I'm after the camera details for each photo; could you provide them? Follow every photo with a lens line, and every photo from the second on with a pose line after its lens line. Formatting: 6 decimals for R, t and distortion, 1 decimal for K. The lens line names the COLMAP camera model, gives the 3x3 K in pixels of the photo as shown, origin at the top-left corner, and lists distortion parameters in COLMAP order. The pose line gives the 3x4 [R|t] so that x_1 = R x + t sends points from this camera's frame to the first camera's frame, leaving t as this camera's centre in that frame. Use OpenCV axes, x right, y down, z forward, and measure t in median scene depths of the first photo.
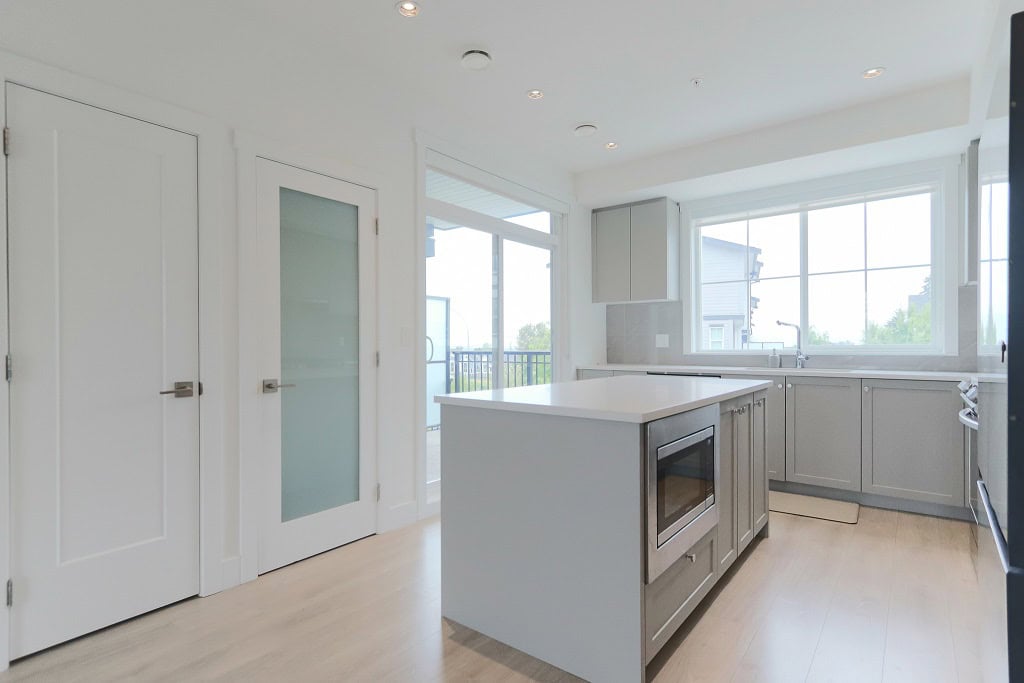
lens RADIAL K [[517.0, 0, 510.9], [0, 517.0, 341.3], [0, 0, 1]] dist [0.008190, 0.000300]
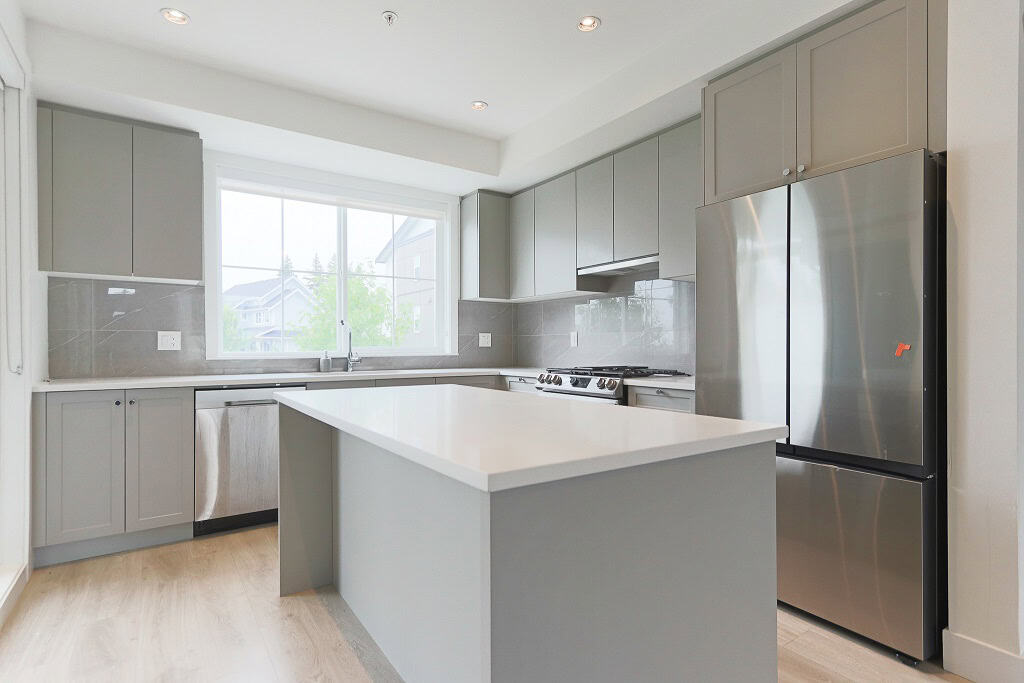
lens RADIAL K [[517.0, 0, 501.5], [0, 517.0, 345.6], [0, 0, 1]] dist [0.008190, 0.000300]
pose [[0.312755, 0.002949, 0.949829, -0.259456], [-0.006081, 0.999981, -0.001102, 0.004625], [-0.949814, -0.005431, 0.312767, 0.439618]]
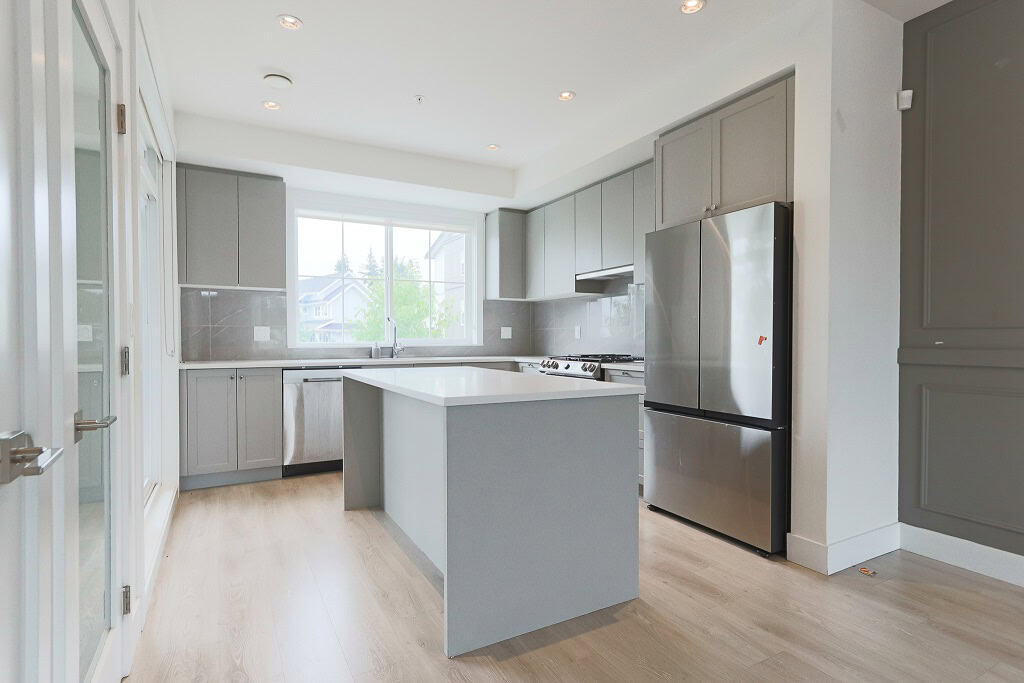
lens RADIAL K [[517.0, 0, 498.9], [0, 517.0, 343.6], [0, 0, 1]] dist [0.008190, 0.000300]
pose [[0.406547, -0.007029, 0.913603, -0.436174], [-0.006856, 0.999919, 0.010744, 0.005109], [-0.913604, -0.010632, 0.406465, 0.297352]]
